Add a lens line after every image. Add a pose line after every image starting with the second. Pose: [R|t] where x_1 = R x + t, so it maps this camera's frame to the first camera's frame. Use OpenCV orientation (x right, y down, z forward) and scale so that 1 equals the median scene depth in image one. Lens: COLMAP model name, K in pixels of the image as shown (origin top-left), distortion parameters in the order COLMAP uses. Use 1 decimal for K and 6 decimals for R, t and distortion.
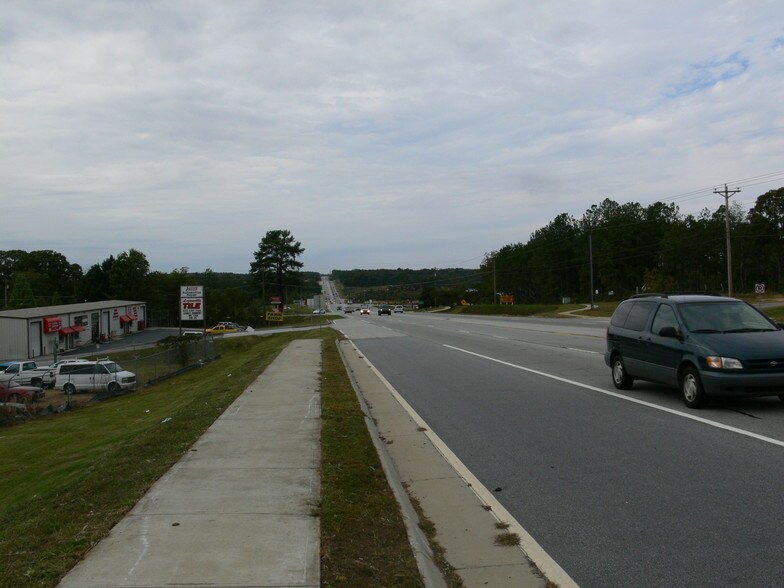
lens RADIAL K [[825.5, 0, 392.0], [0, 825.5, 294.0], [0, 0, 1]] dist [-0.187155, 0.221269]
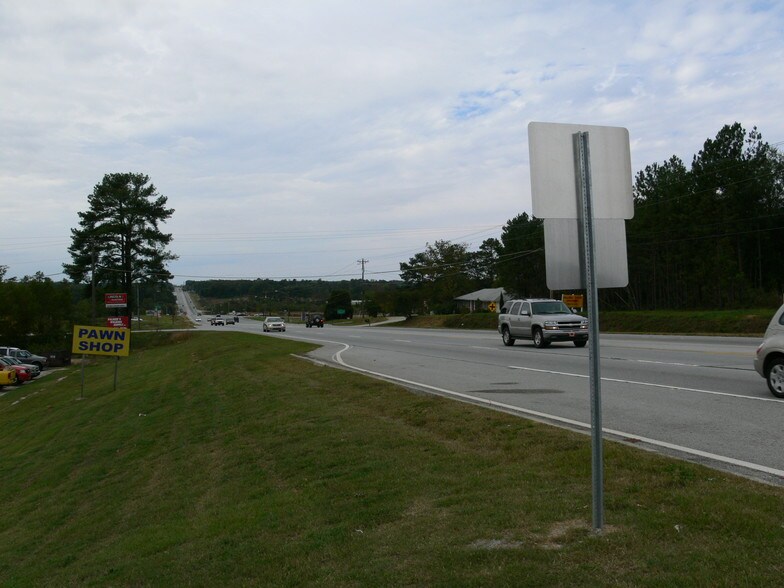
lens RADIAL K [[825.5, 0, 392.0], [0, 825.5, 294.0], [0, 0, 1]] dist [-0.187155, 0.221269]
pose [[0.984362, 0.007494, 0.175997, -0.058511], [-0.004652, 0.999852, -0.016555, 0.009437], [-0.176095, 0.015477, 0.984252, 0.442906]]
